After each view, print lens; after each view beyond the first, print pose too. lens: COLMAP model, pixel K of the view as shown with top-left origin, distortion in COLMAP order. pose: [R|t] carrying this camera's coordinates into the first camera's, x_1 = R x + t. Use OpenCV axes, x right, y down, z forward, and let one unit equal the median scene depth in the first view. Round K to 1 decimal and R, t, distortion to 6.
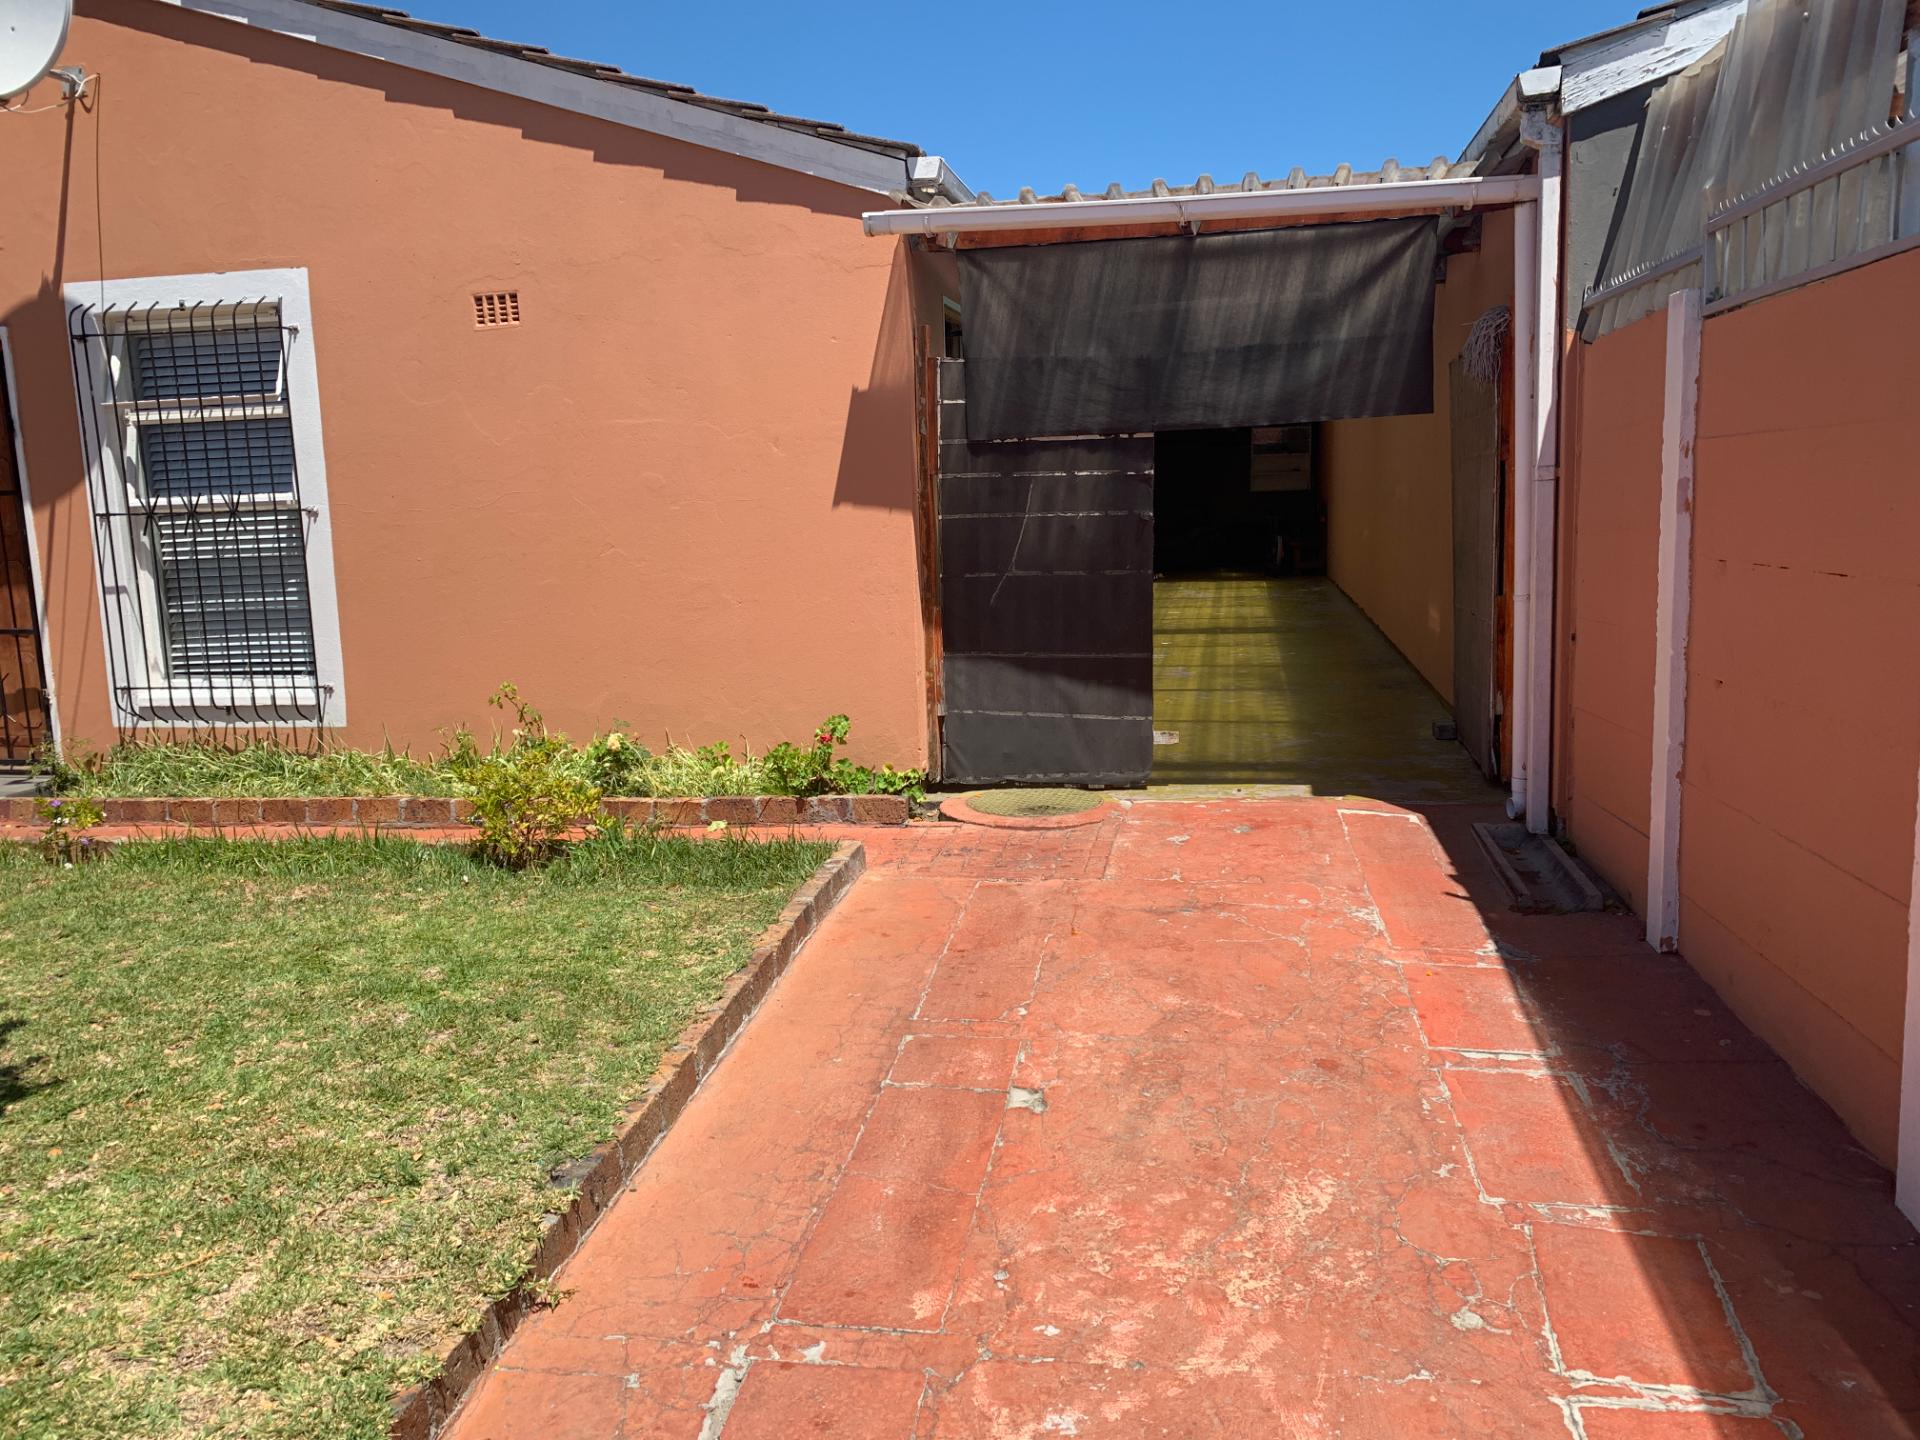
lens RADIAL K [[1461.3, 0, 935.1], [0, 1461.3, 714.8], [0, 0, 1]] dist [0.059650, -0.063836]
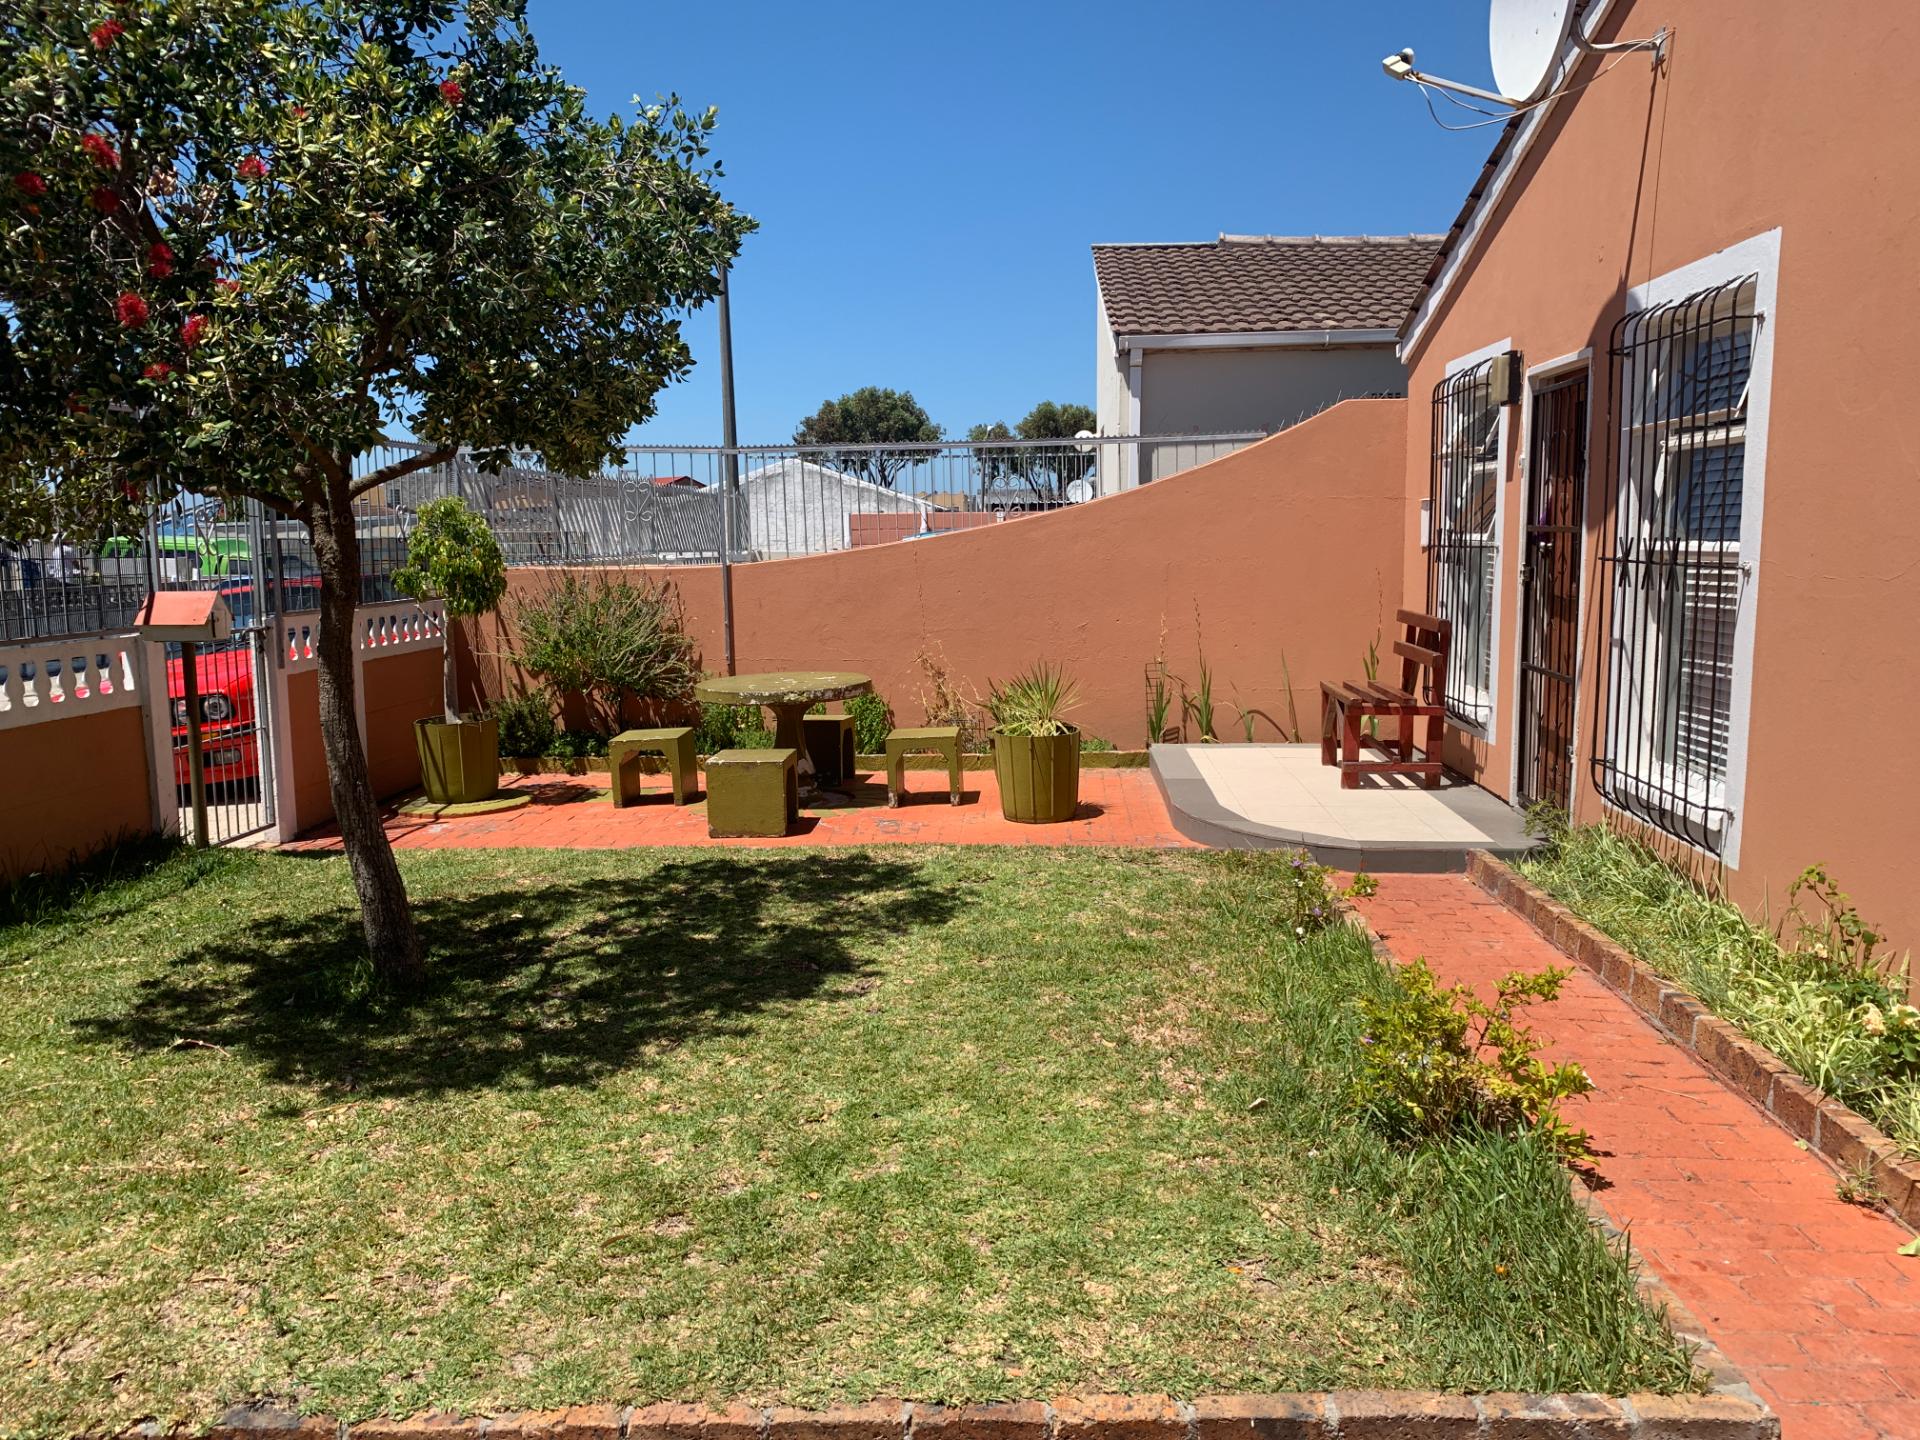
lens RADIAL K [[1463.6, 0, 960.0], [0, 1463.6, 720.0], [0, 0, 1]] dist [0.054647, -0.062334]
pose [[0.139020, 0.161047, -0.977107, 0.267301], [-0.151986, 0.978468, 0.139648, -0.119792], [0.978557, 0.129093, 0.160503, 0.572159]]
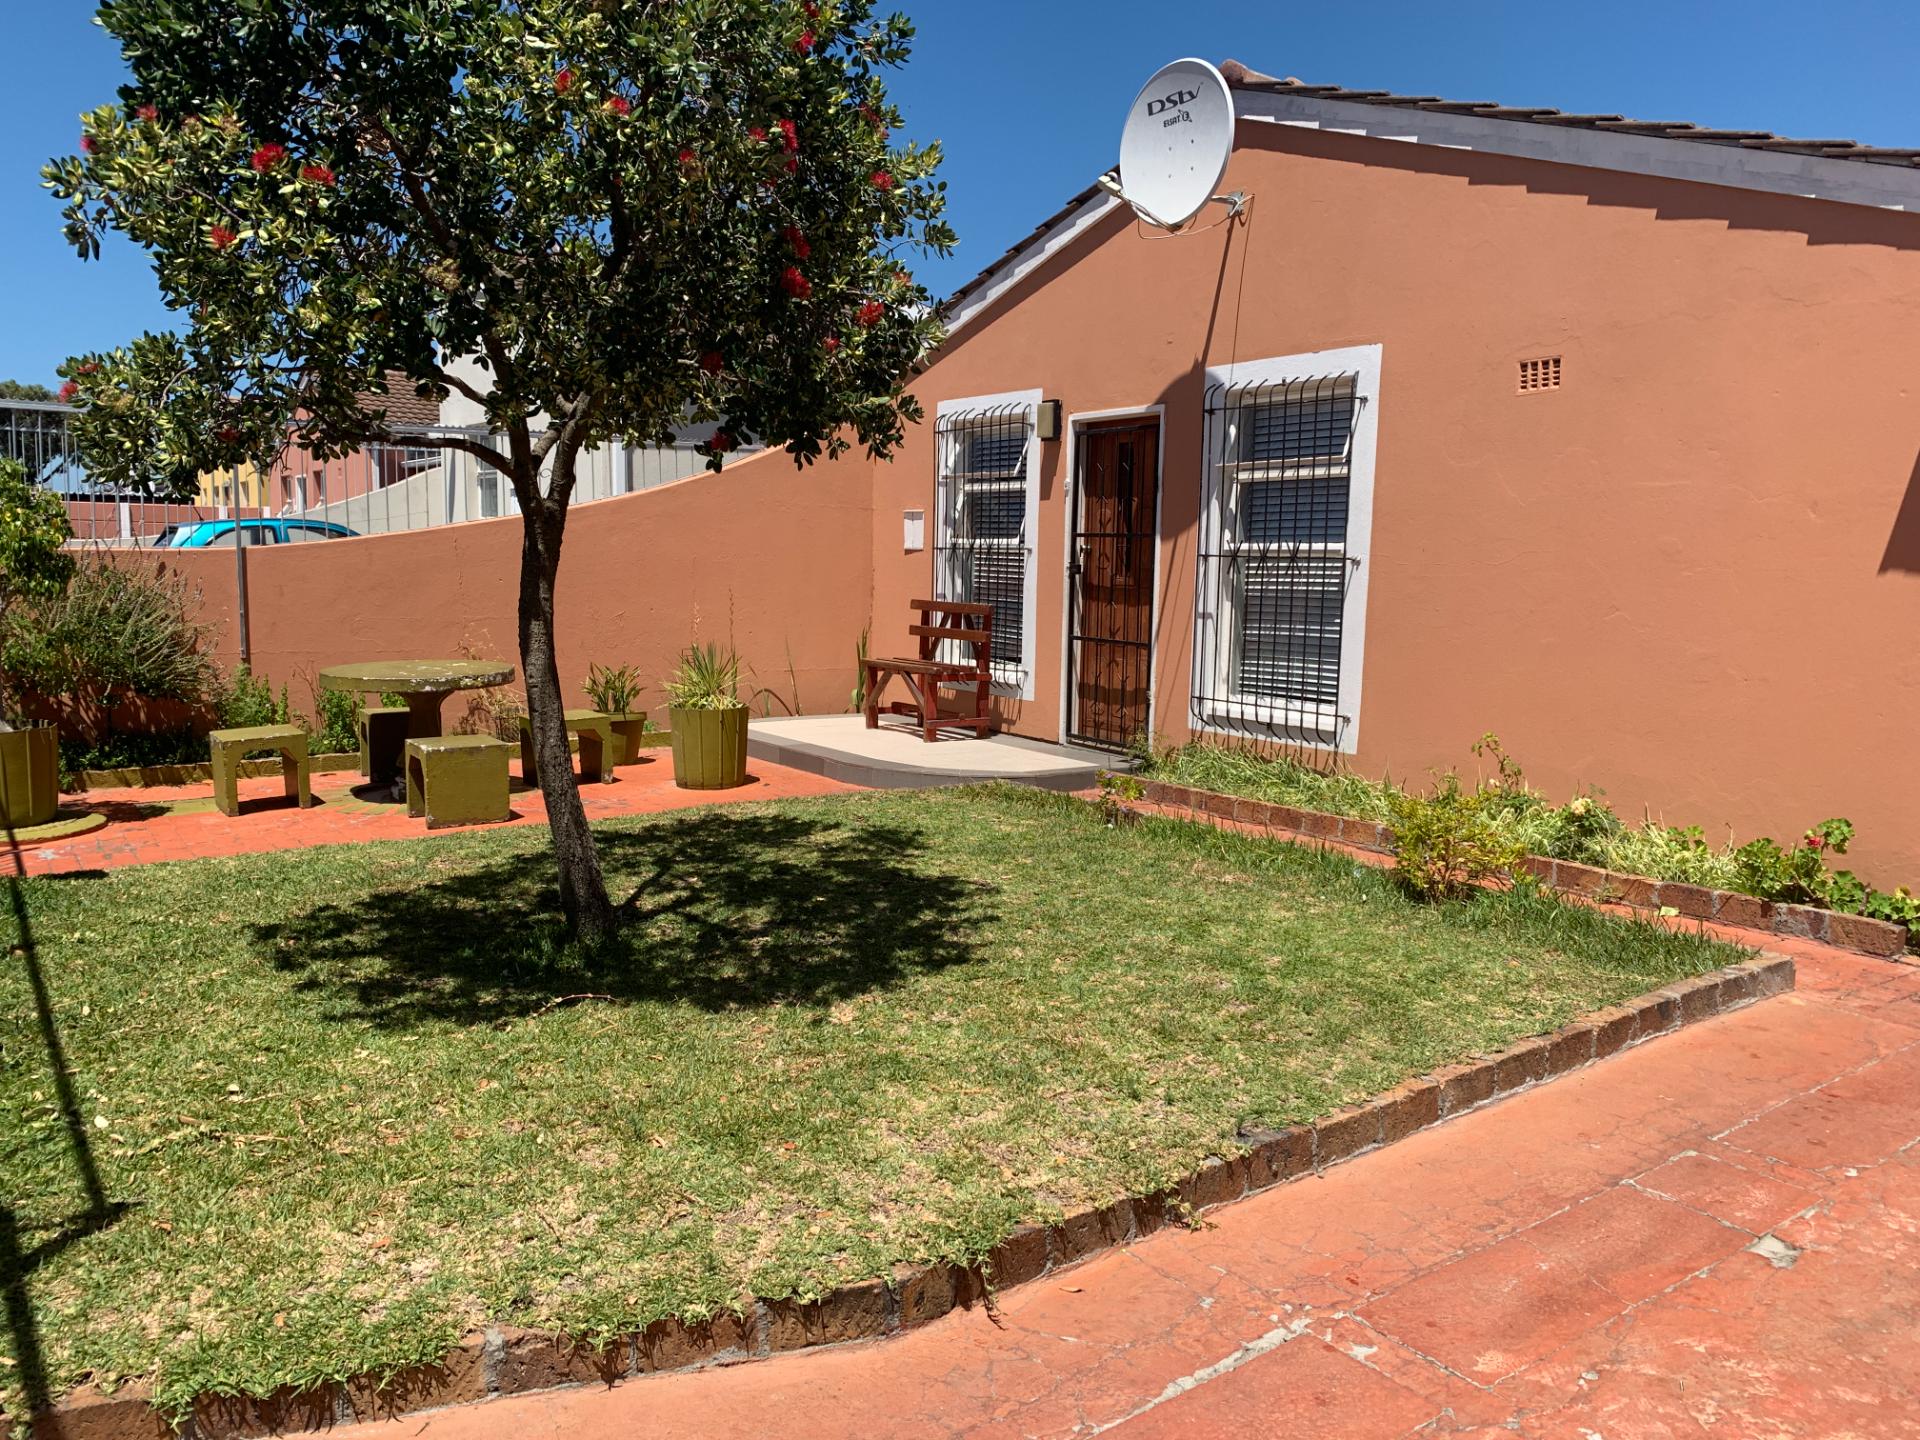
lens RADIAL K [[1455.6, 0, 960.0], [0, 1455.6, 720.0], [0, 0, 1]] dist [0.072463, -0.066838]
pose [[0.718714, 0.129270, -0.683183, 0.154197], [-0.152531, 0.987944, 0.026473, -0.001654], [0.678369, 0.085180, 0.729767, -0.007879]]
